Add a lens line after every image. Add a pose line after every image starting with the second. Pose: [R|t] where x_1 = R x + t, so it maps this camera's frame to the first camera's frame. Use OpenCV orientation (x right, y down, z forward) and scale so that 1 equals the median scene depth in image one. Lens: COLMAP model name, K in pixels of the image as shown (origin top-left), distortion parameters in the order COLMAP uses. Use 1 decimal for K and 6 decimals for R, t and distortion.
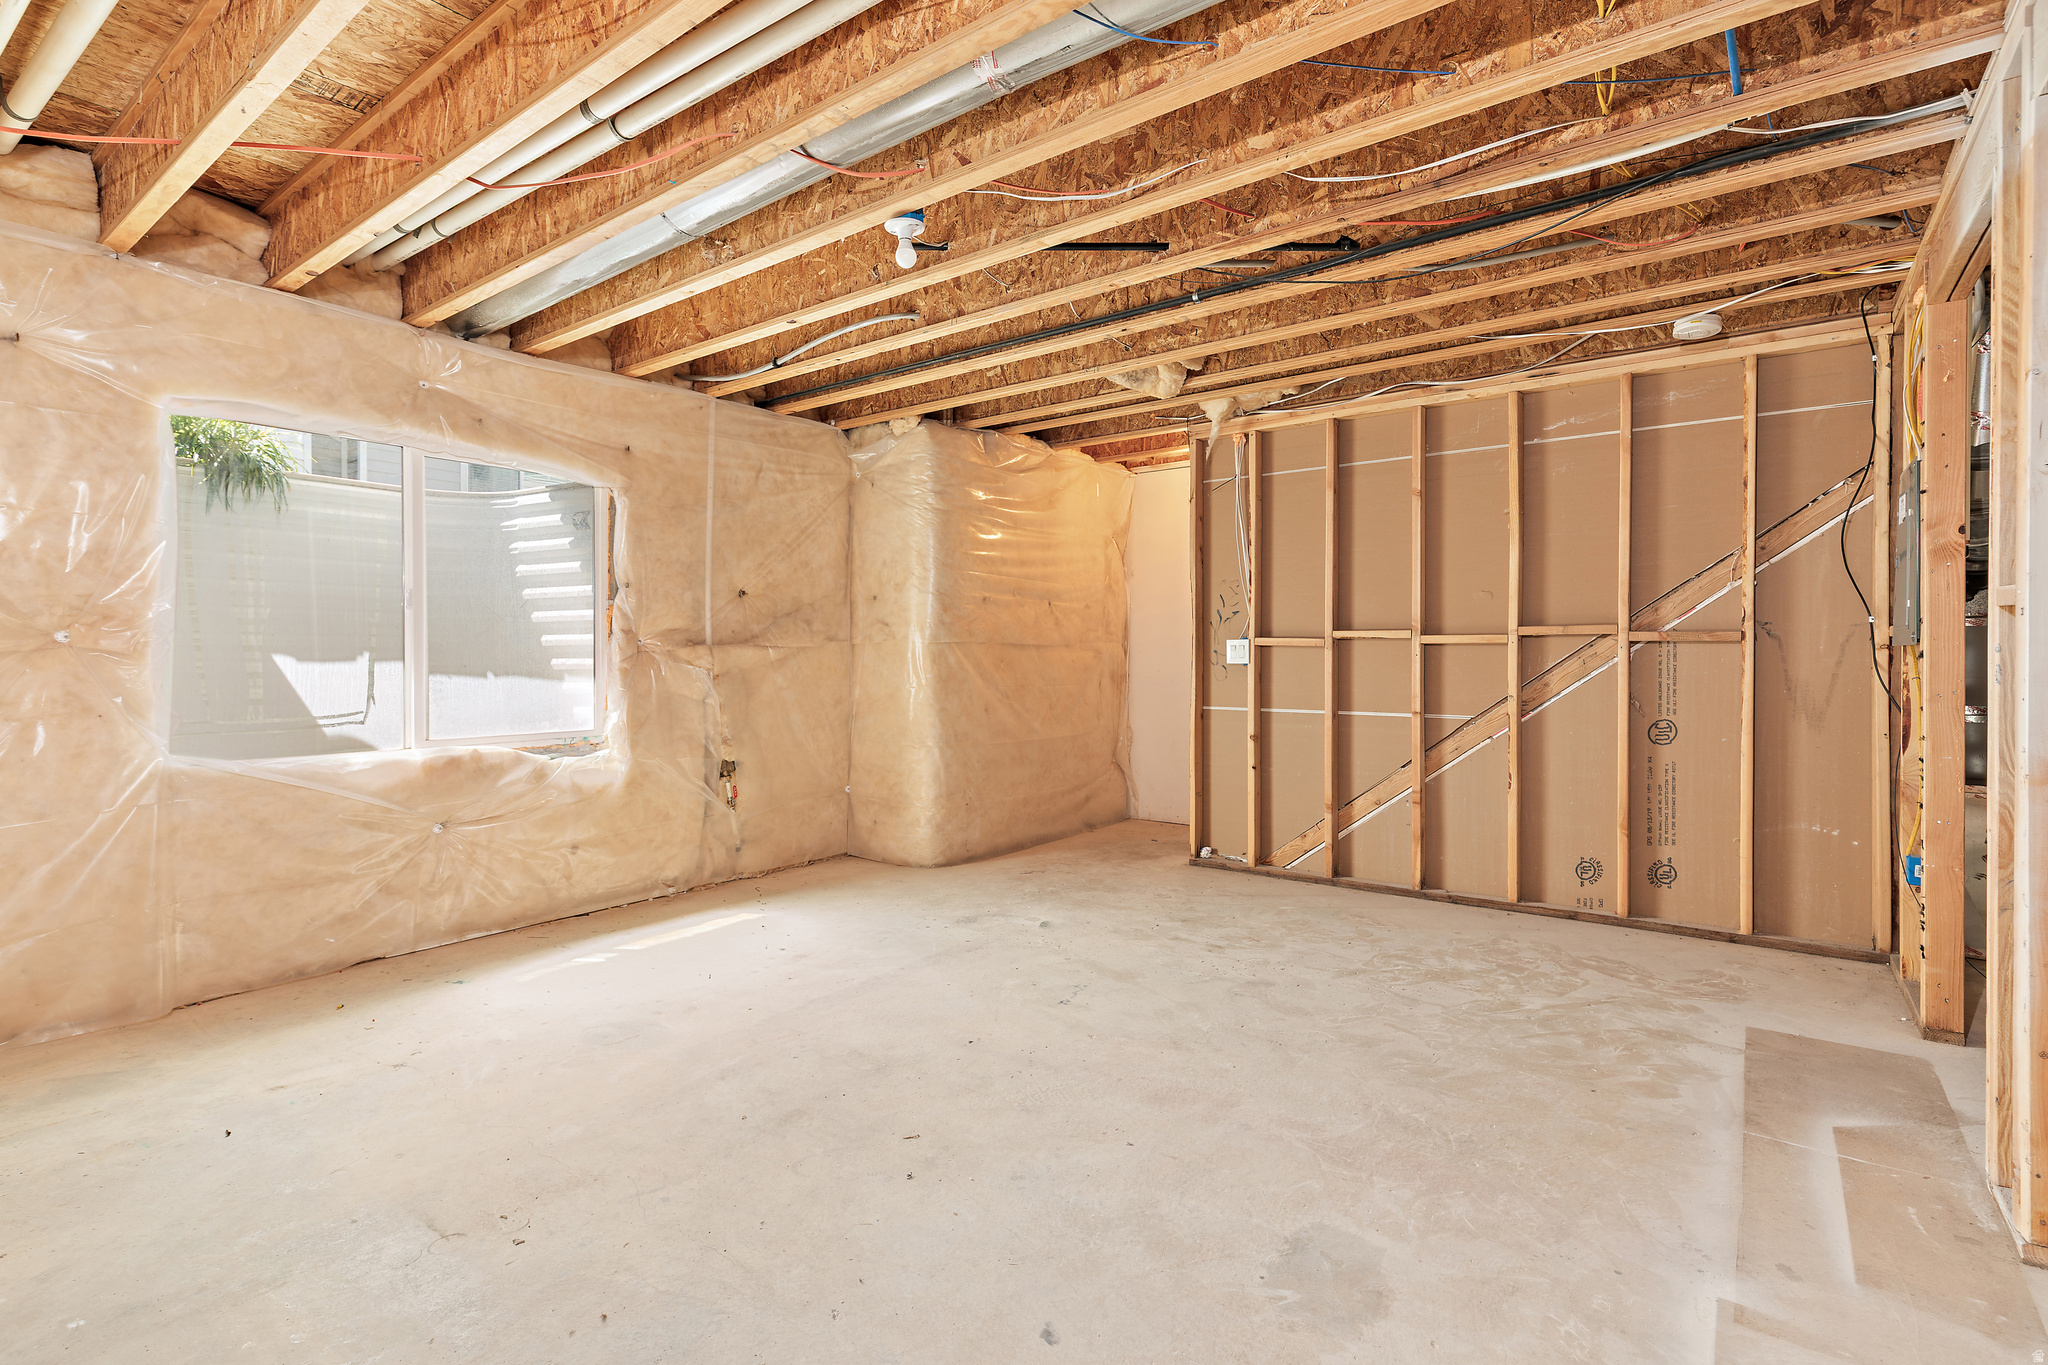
lens RADIAL K [[949.2, 0, 1034.5], [0, 949.2, 667.6], [0, 0, 1]] dist [0.010273, -0.000547]
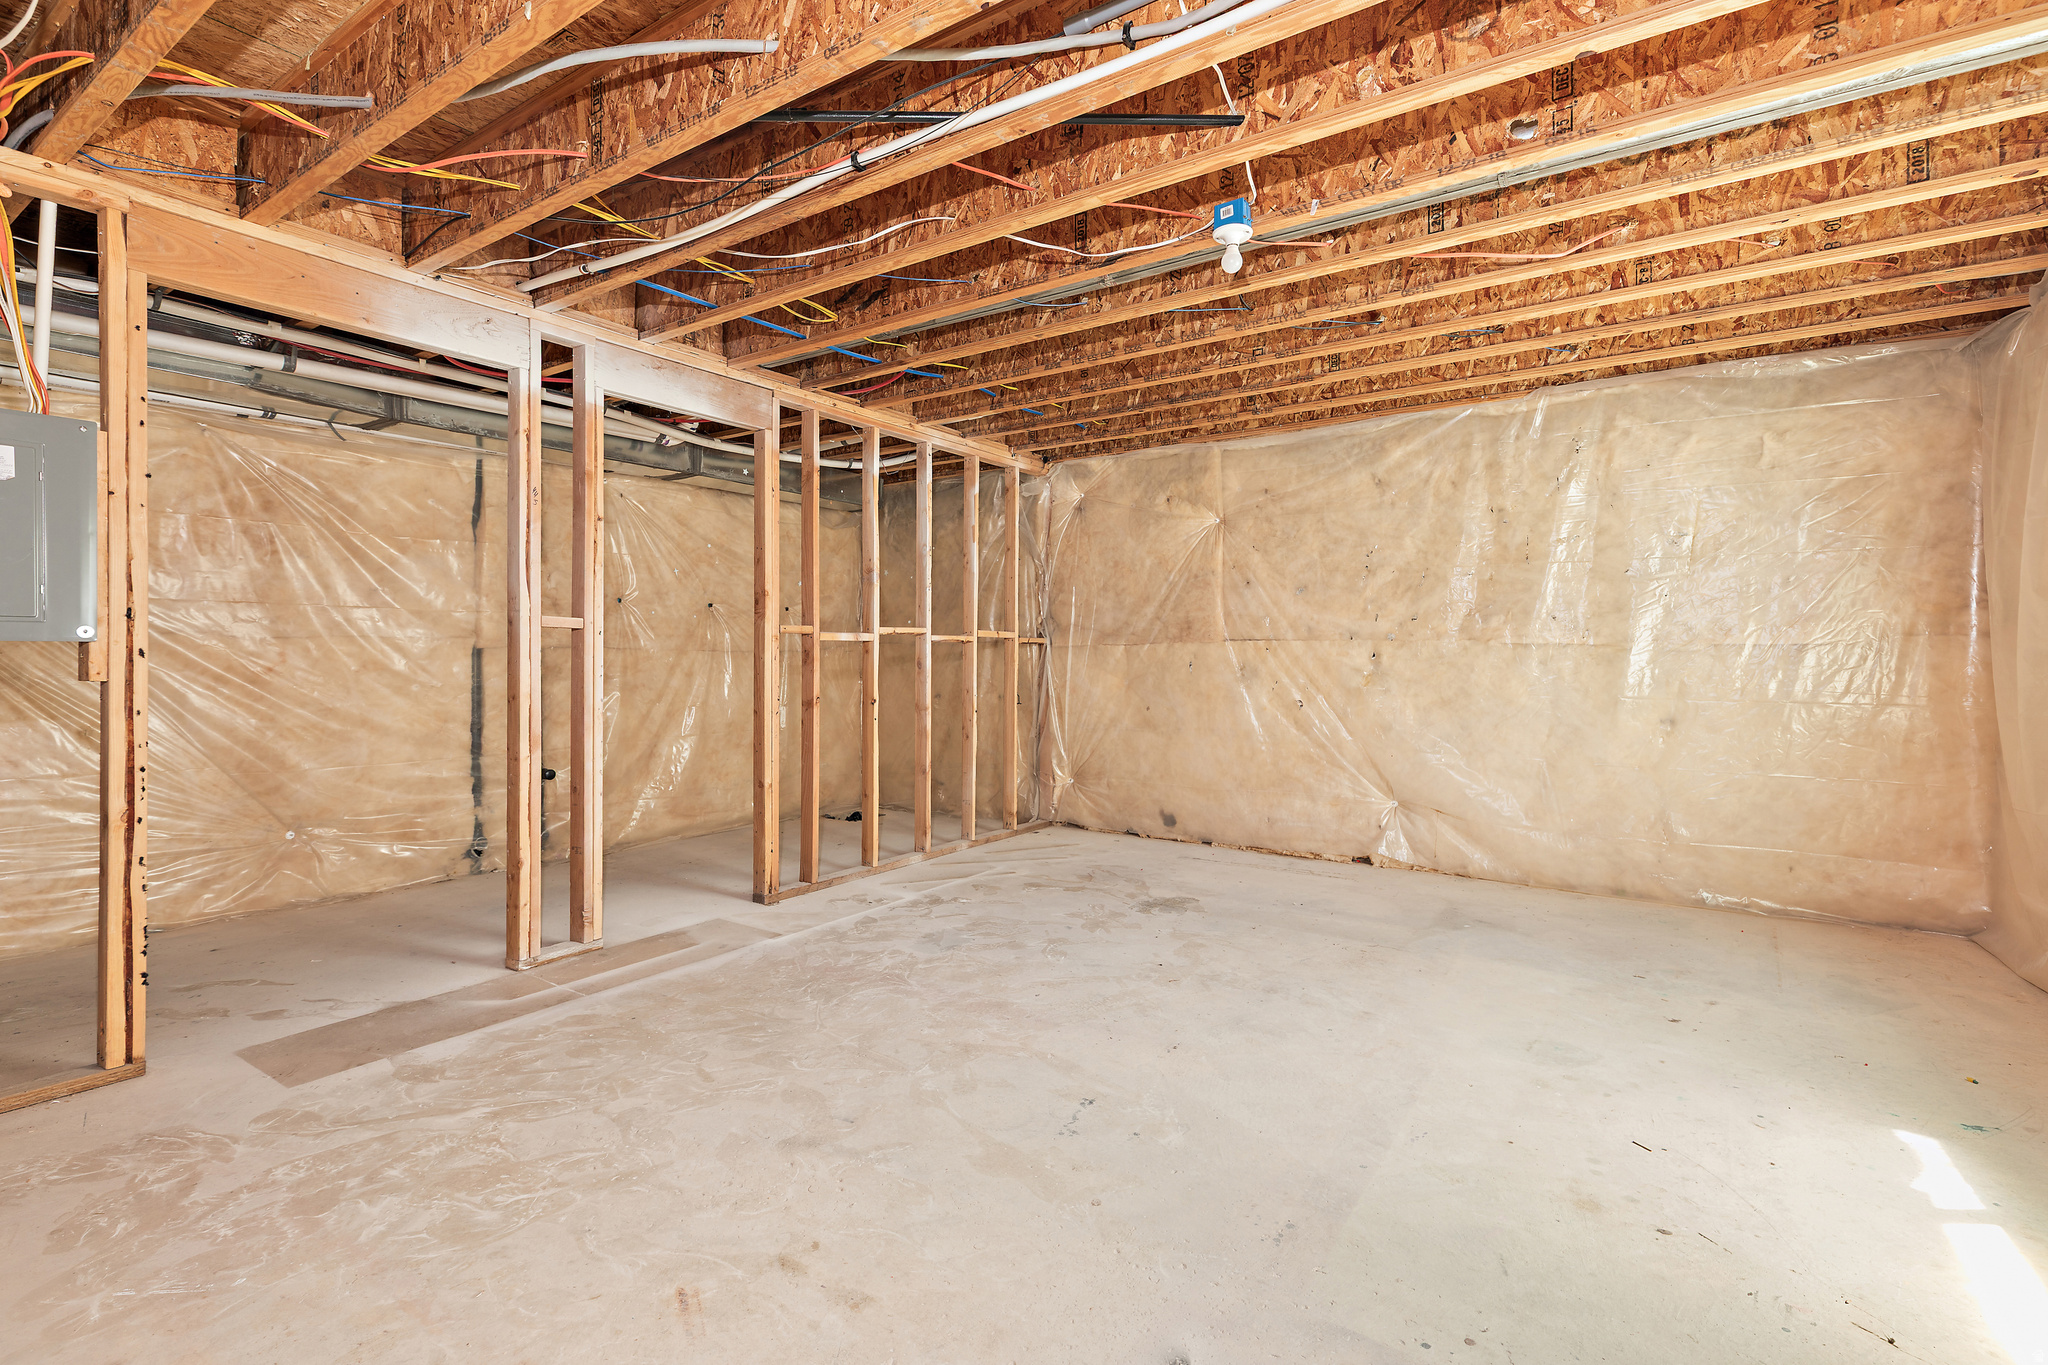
lens RADIAL K [[949.2, 0, 1034.5], [0, 949.2, 667.6], [0, 0, 1]] dist [0.010273, -0.000547]
pose [[-0.999125, 0.003379, -0.041697, 0.112537], [0.002323, 0.999676, 0.025338, -0.021318], [0.041770, 0.025219, -0.998809, 1.877615]]
